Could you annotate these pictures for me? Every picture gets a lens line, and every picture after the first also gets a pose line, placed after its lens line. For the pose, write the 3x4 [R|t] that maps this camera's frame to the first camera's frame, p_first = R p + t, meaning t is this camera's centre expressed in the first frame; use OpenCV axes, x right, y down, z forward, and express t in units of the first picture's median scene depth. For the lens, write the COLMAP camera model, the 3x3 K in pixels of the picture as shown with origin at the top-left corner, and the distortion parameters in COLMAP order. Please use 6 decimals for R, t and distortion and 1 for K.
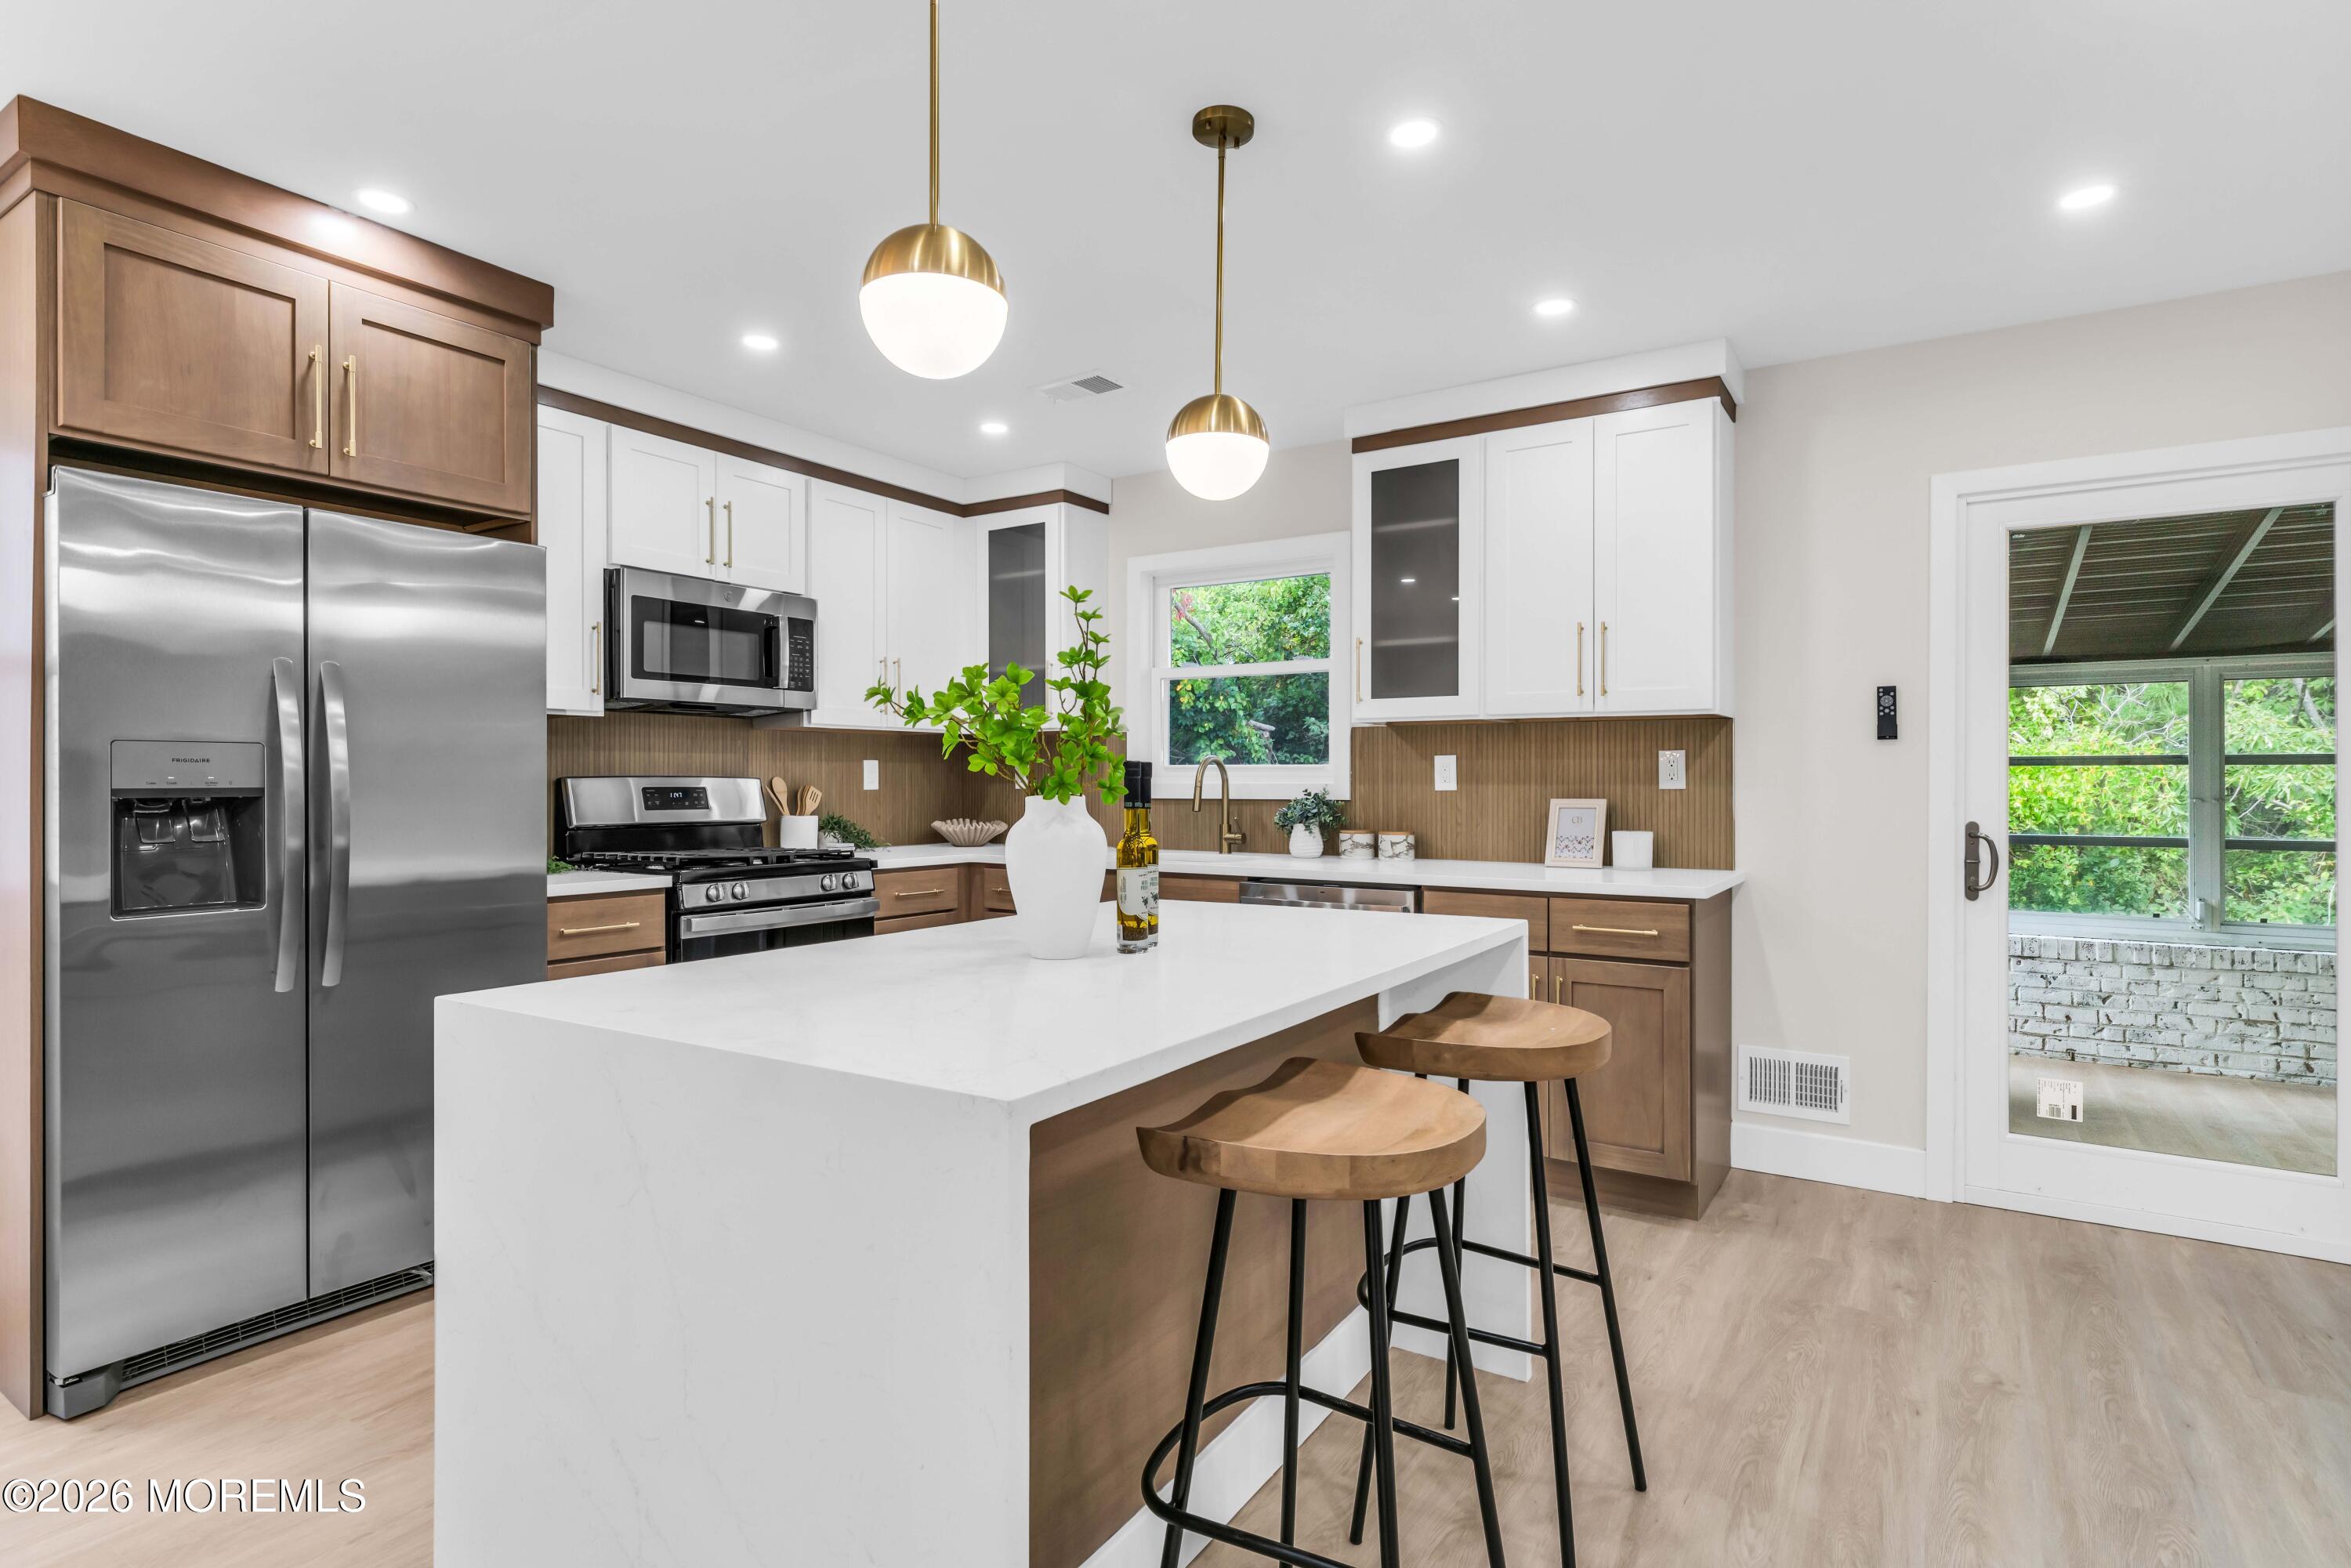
lens RADIAL K [[1182.0, 0, 1175.0], [0, 1182.0, 778.8], [0, 0, 1]] dist [-0.001669, 0.000152]
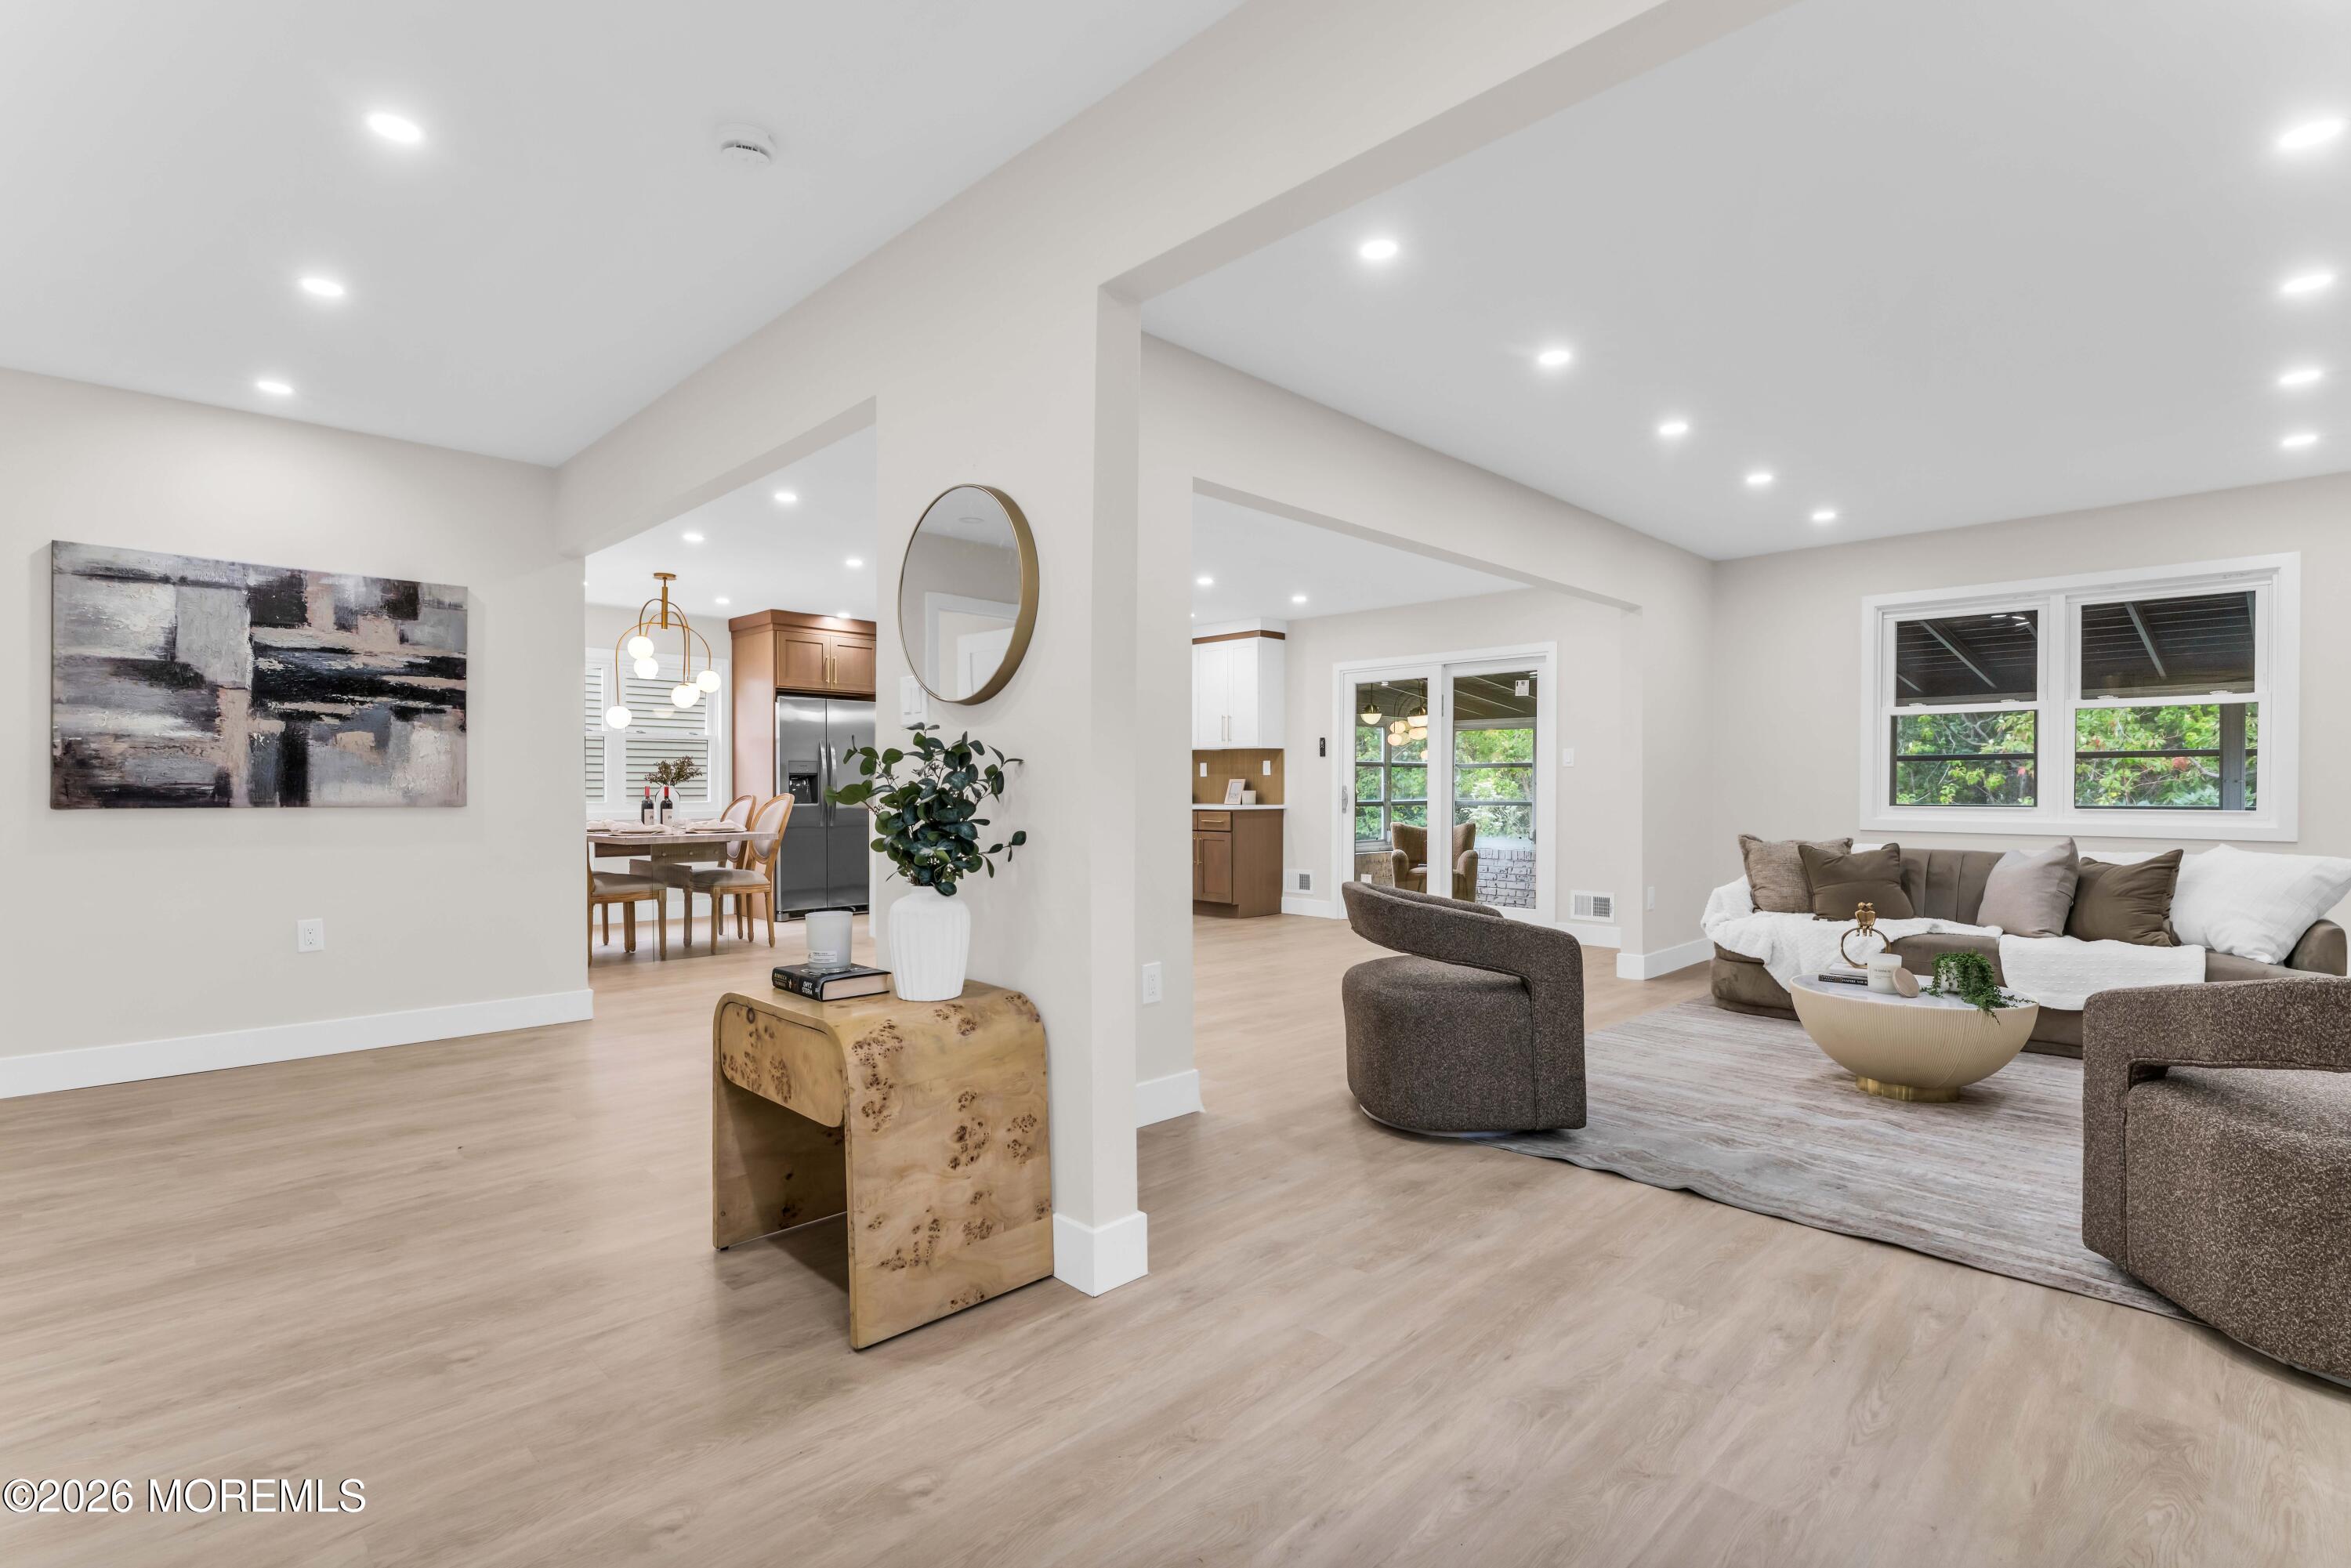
lens RADIAL K [[1100.5, 0, 1168.8], [0, 1100.5, 794.5], [0, 0, 1]] dist [0.000324, -0.000094]
pose [[0.976847, 0.001760, -0.213931, 0.696009], [-0.000001, 0.999966, 0.008219, 0.030404], [0.213938, -0.008029, 0.976814, -1.410276]]
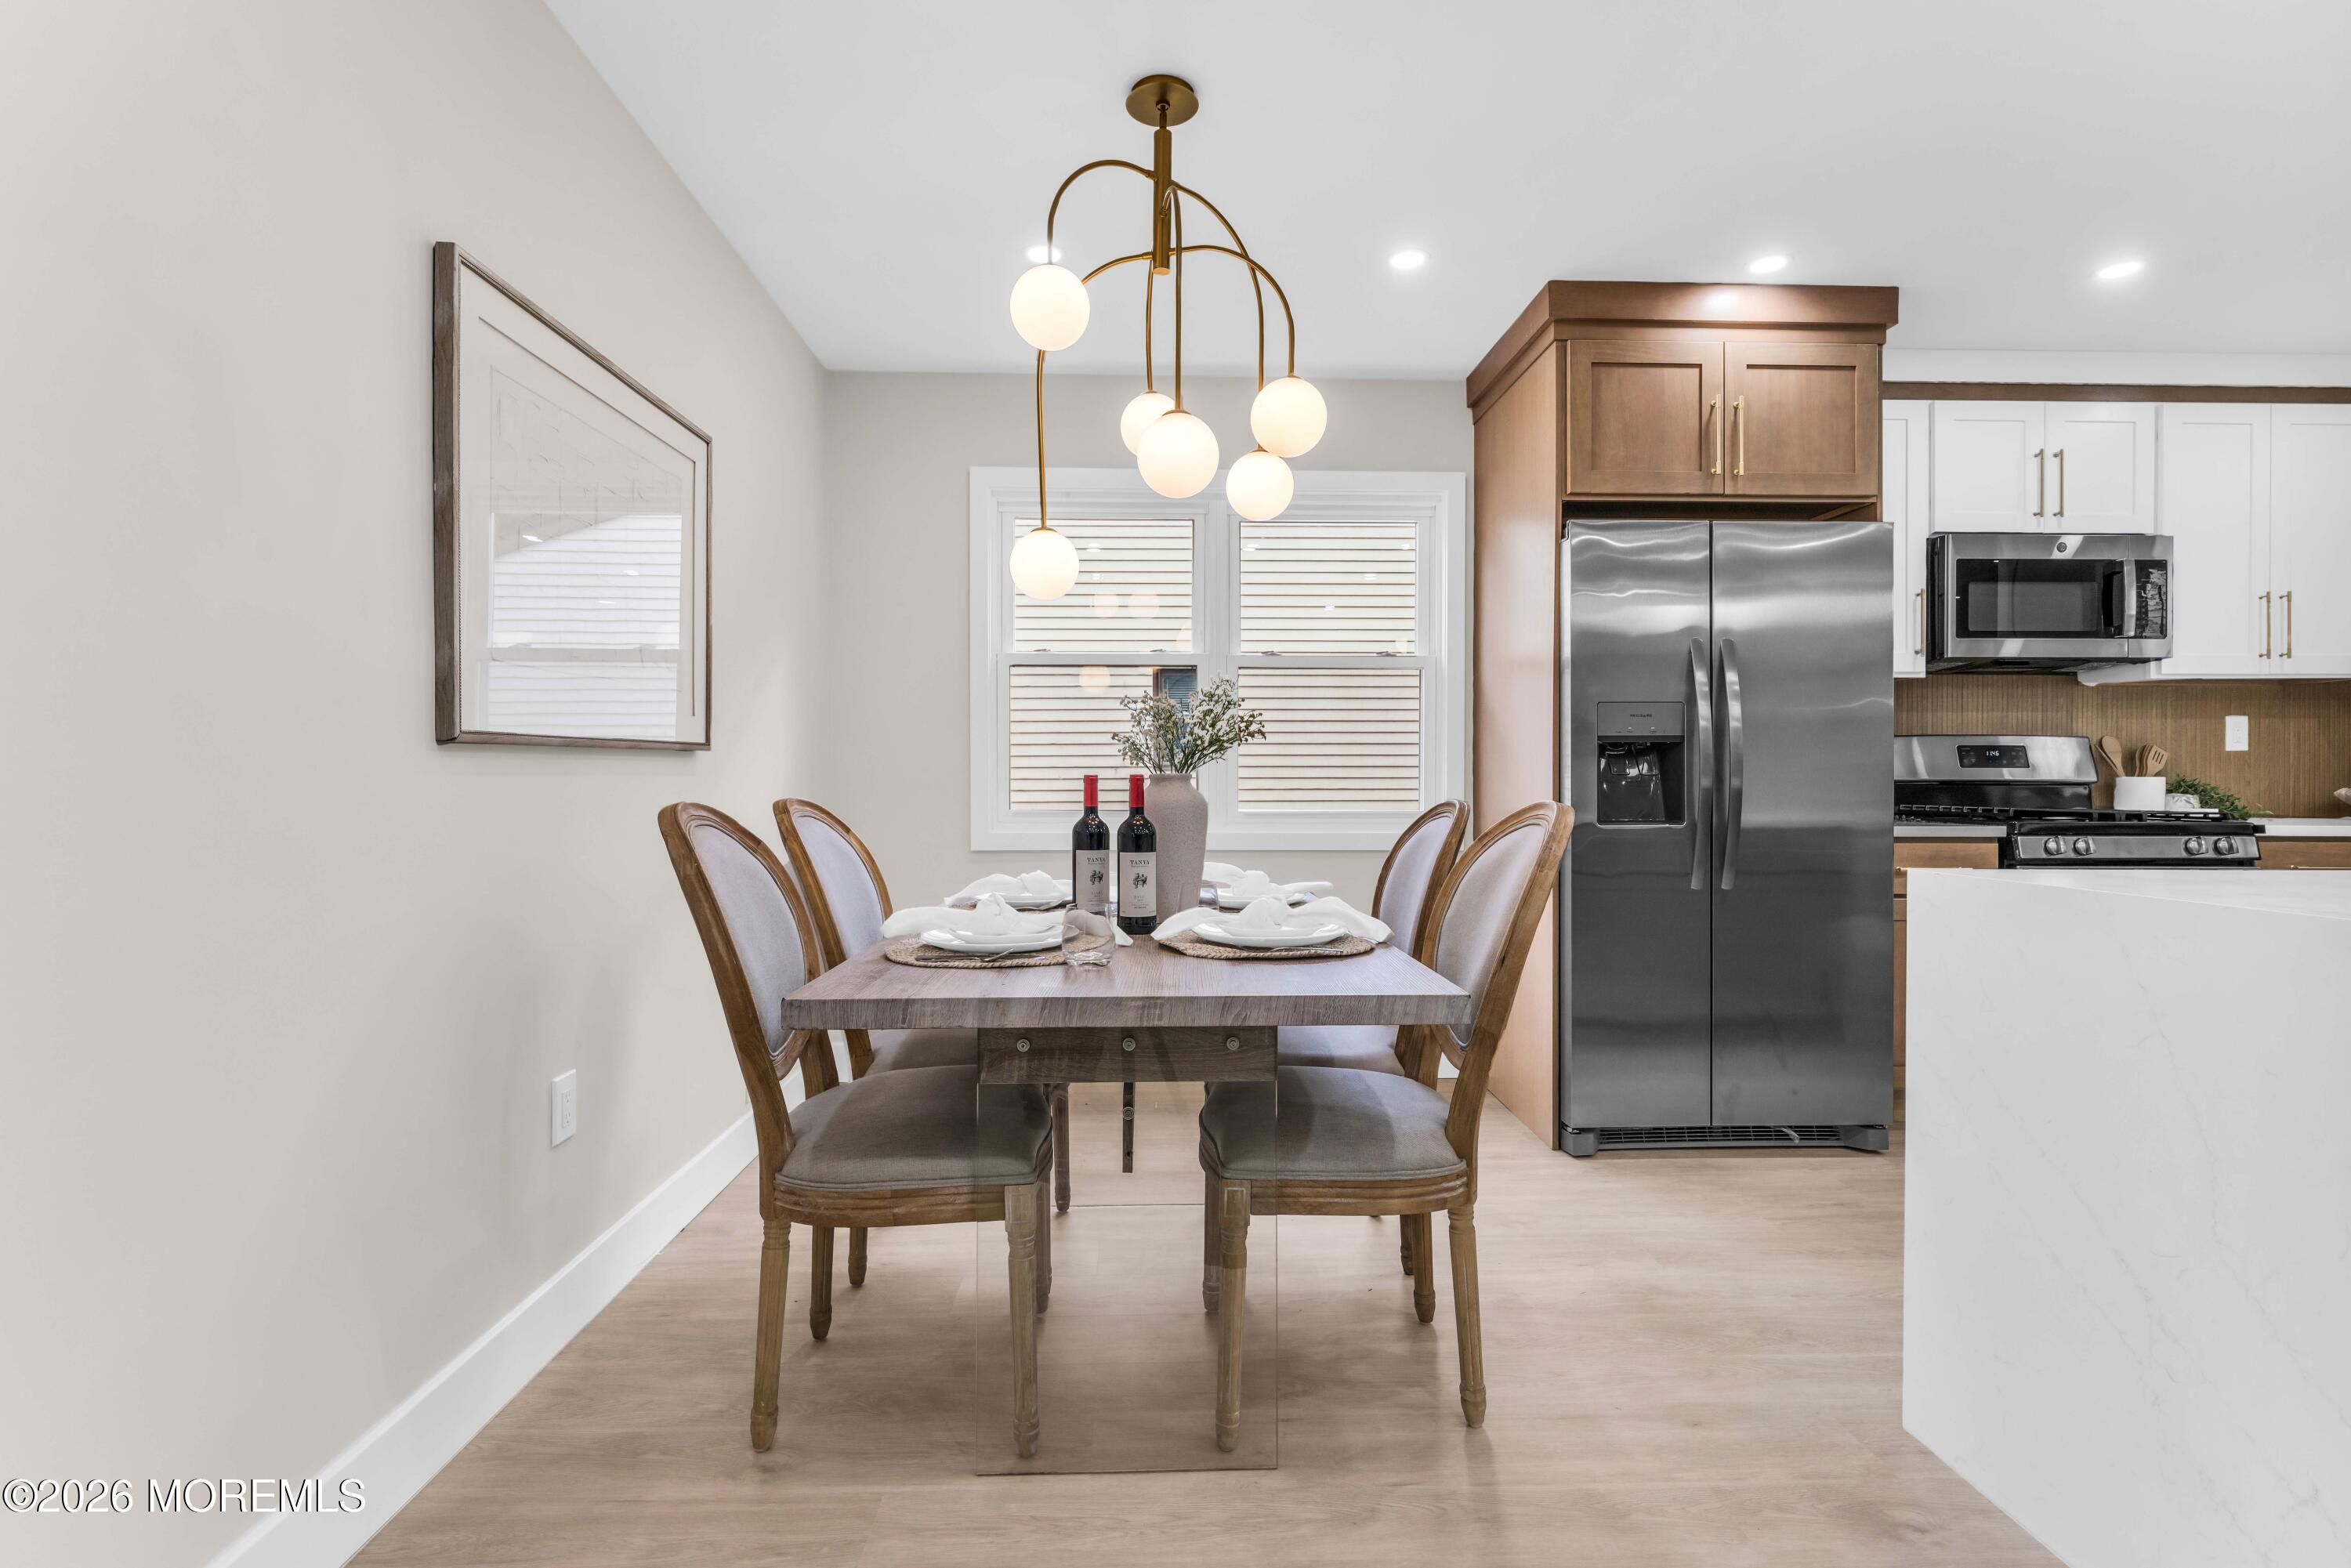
lens RADIAL K [[1119.5, 0, 1170.6], [0, 1119.5, 784.3], [0, 0, 1]] dist [-0.001346, -0.000331]
pose [[0.567223, 0.006126, -0.823541, -0.033764], [0.001731, 0.999961, 0.008630, 0.031555], [0.823562, -0.006320, 0.567191, -0.125325]]
